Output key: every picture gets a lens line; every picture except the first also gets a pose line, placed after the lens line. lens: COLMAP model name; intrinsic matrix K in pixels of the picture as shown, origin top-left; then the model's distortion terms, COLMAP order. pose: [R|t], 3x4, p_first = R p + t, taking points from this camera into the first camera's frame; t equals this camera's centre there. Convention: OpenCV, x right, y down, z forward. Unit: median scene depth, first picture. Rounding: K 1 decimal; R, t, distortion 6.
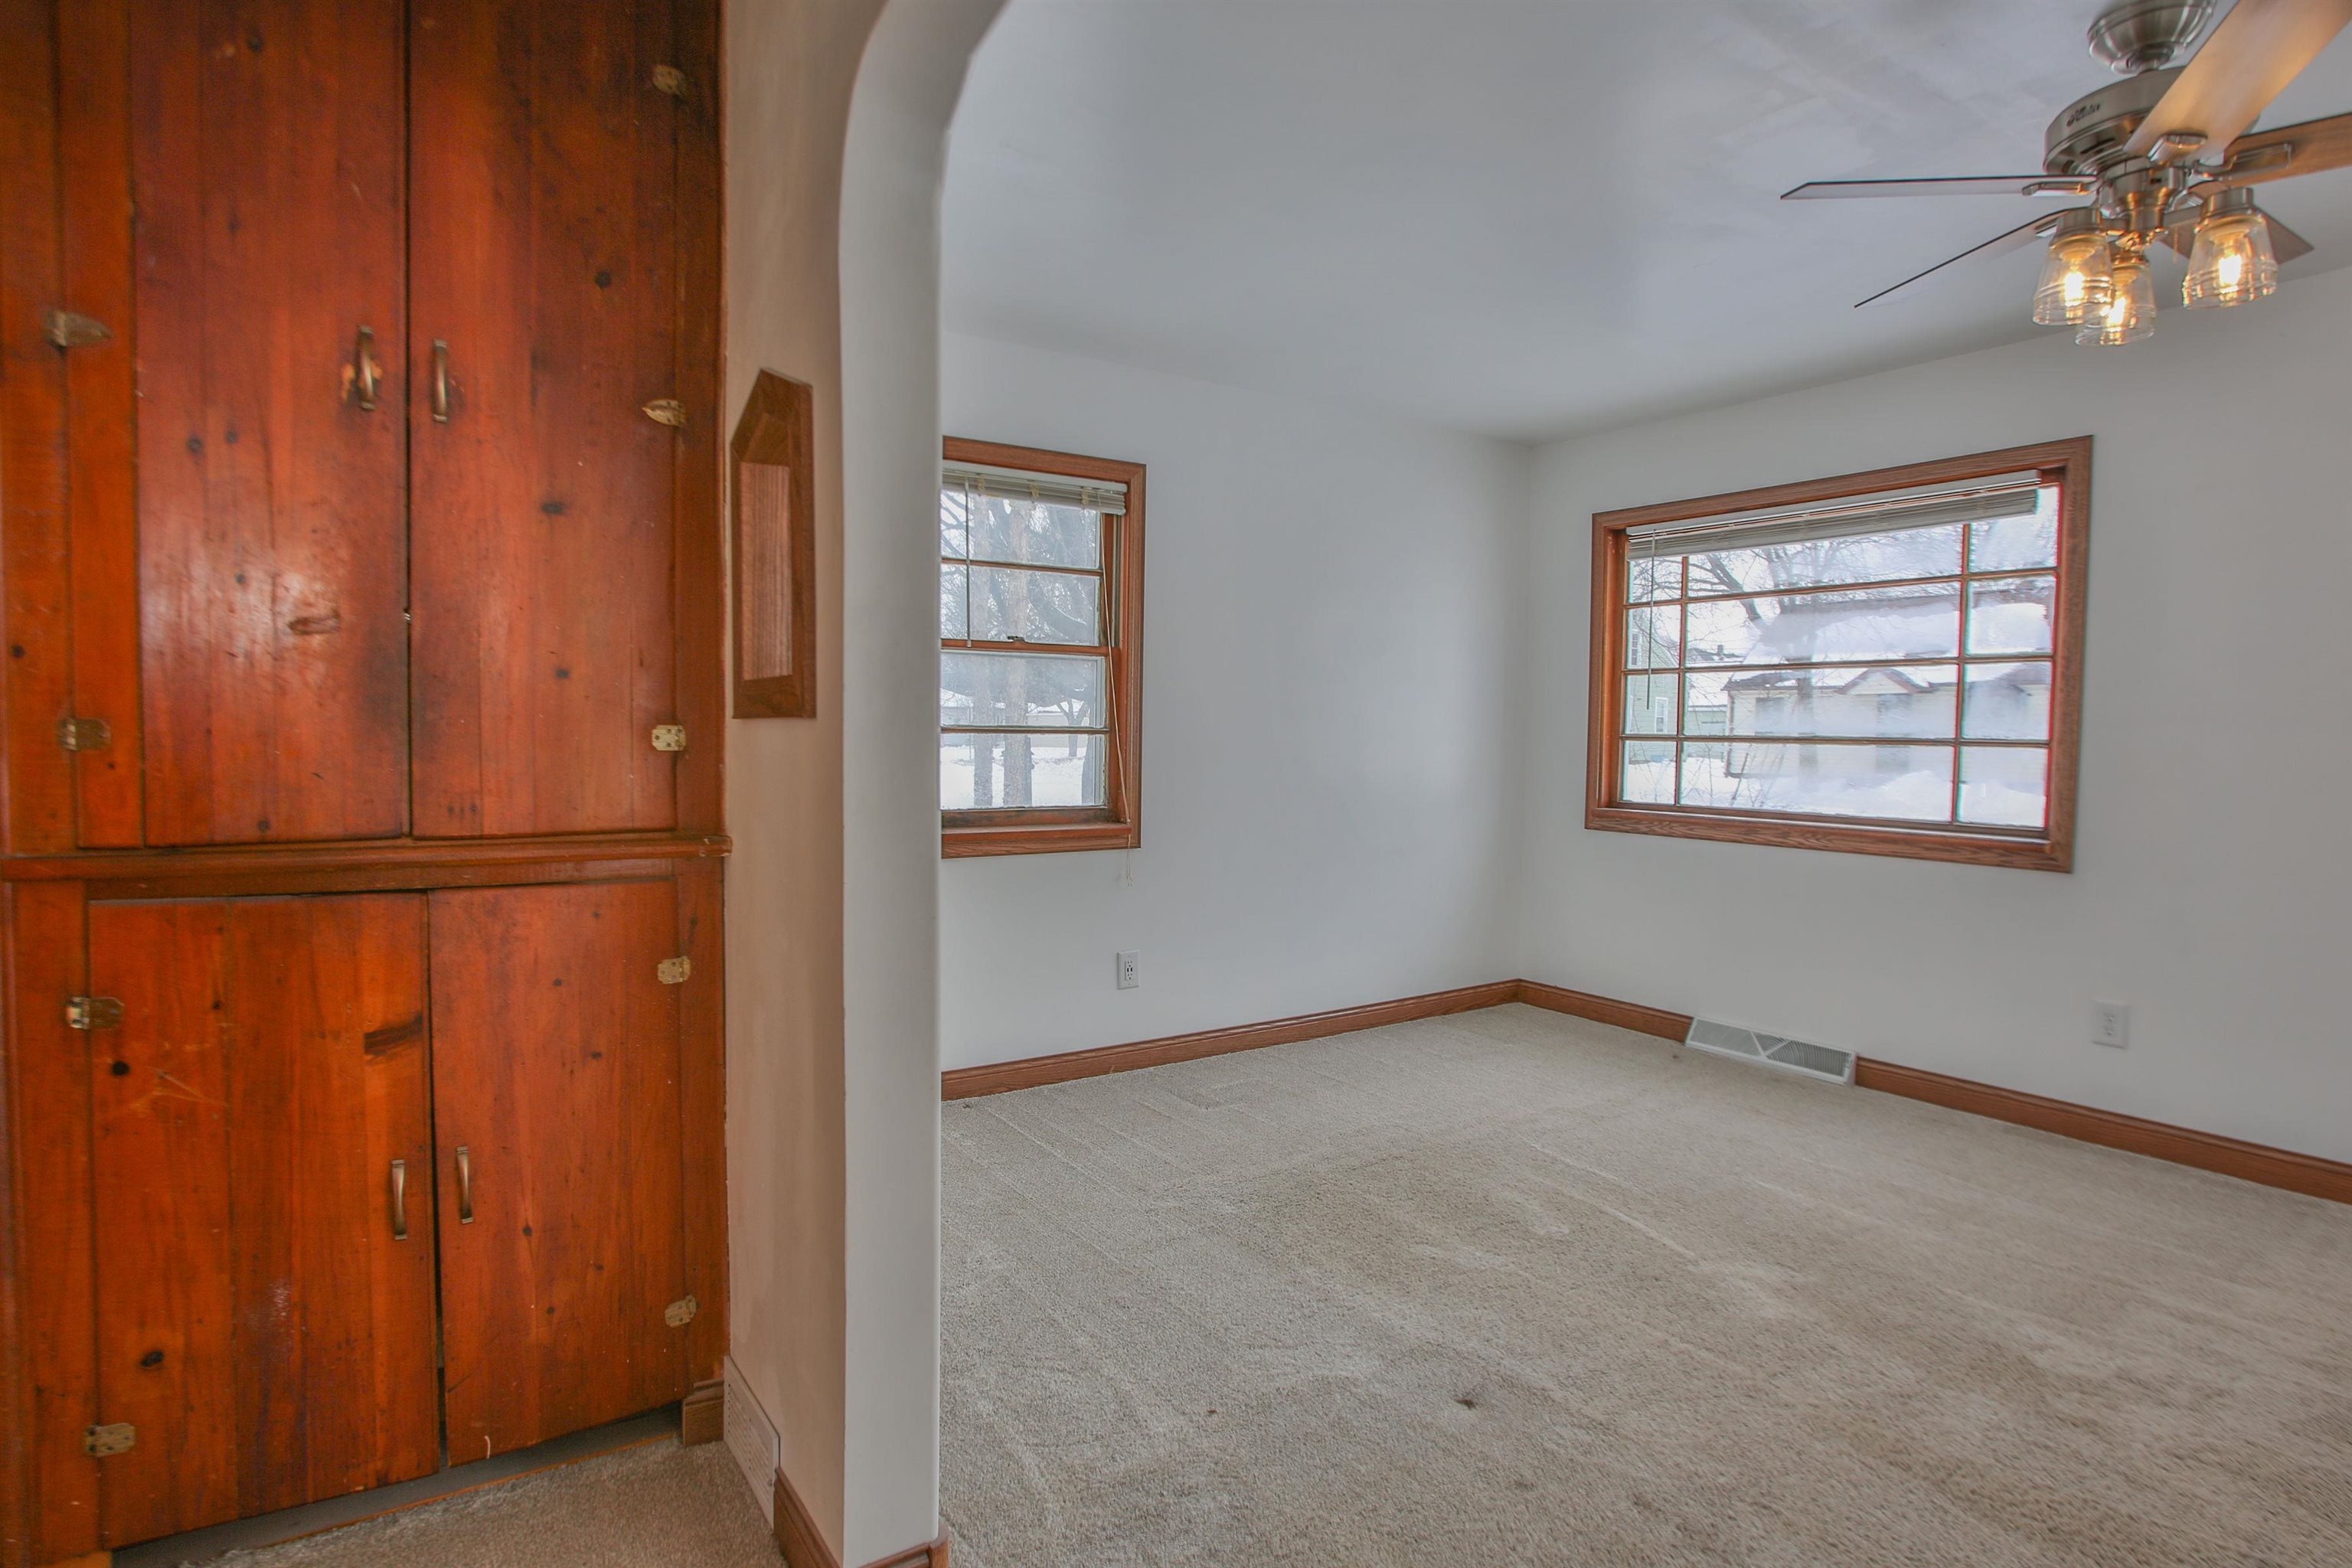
lens RADIAL K [[1231.3, 0, 1167.2], [0, 1231.3, 790.1], [0, 0, 1]] dist [-0.079331, 0.043877]
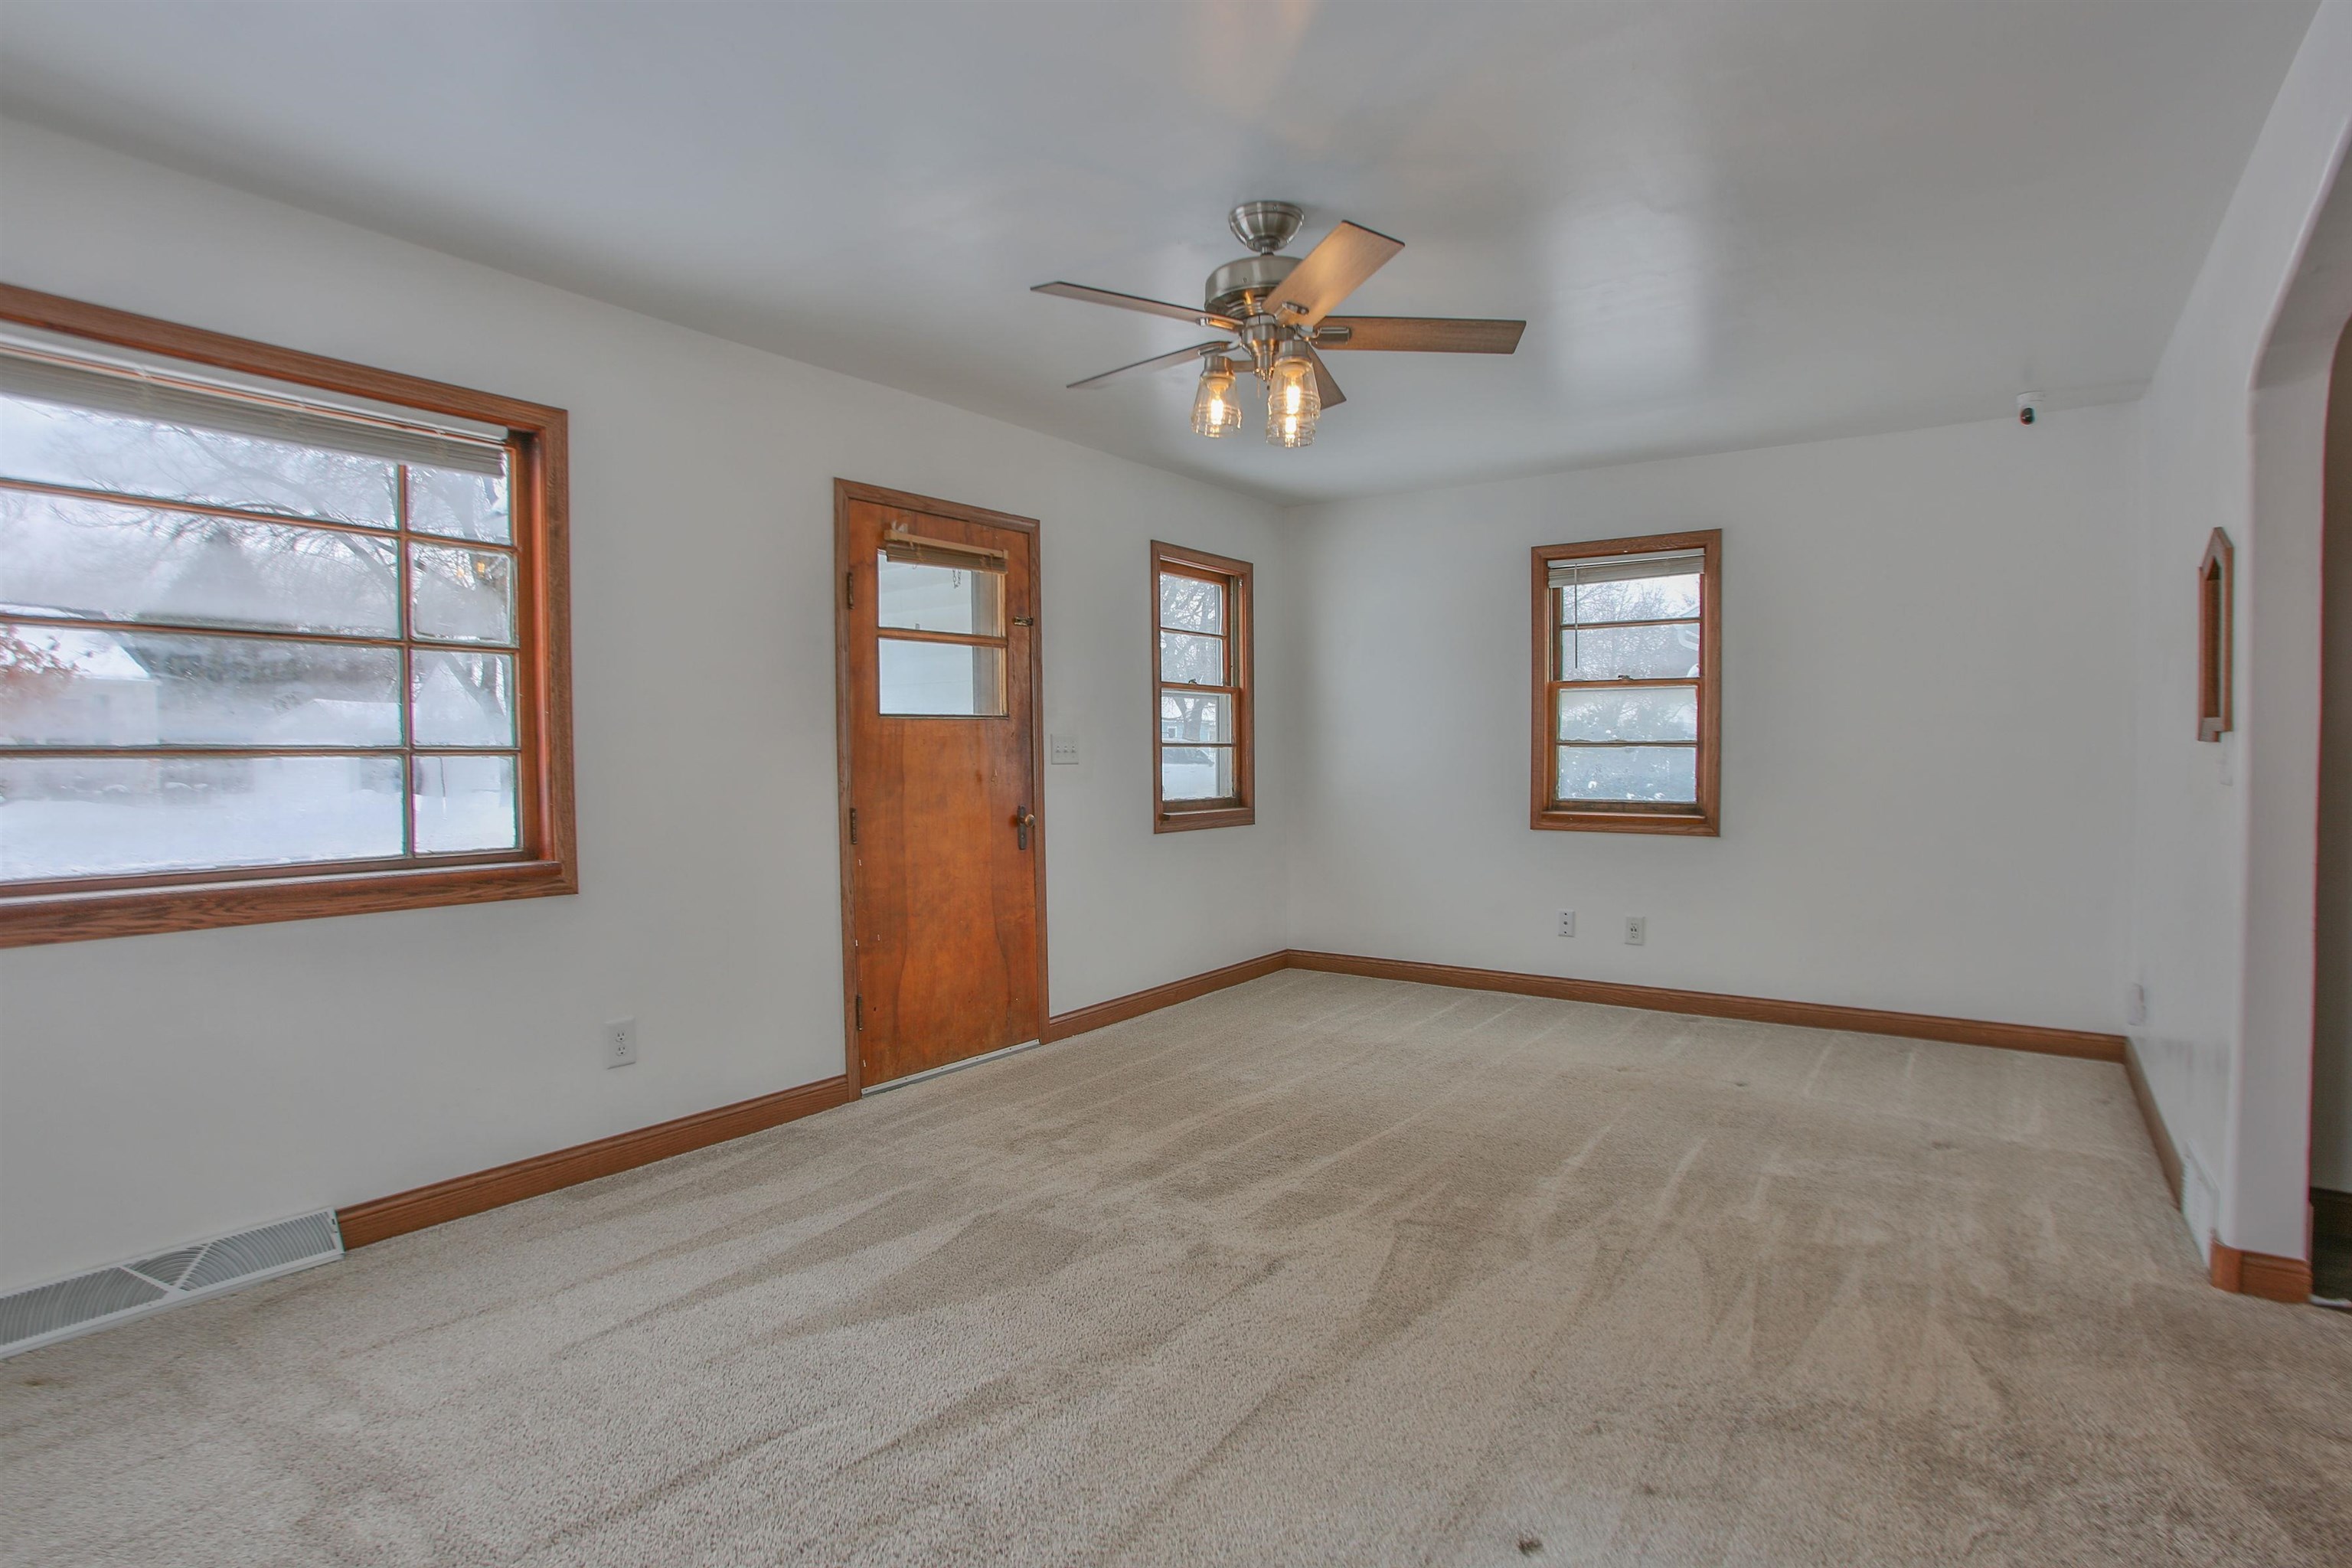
lens RADIAL K [[1231.3, 0, 1167.2], [0, 1231.3, 790.1], [0, 0, 1]] dist [-0.079331, 0.043877]
pose [[-0.399591, -0.035570, 0.916003, -0.248826], [0.041240, 0.997538, 0.056726, -0.040295], [-0.915765, 0.060443, -0.397140, 0.893511]]
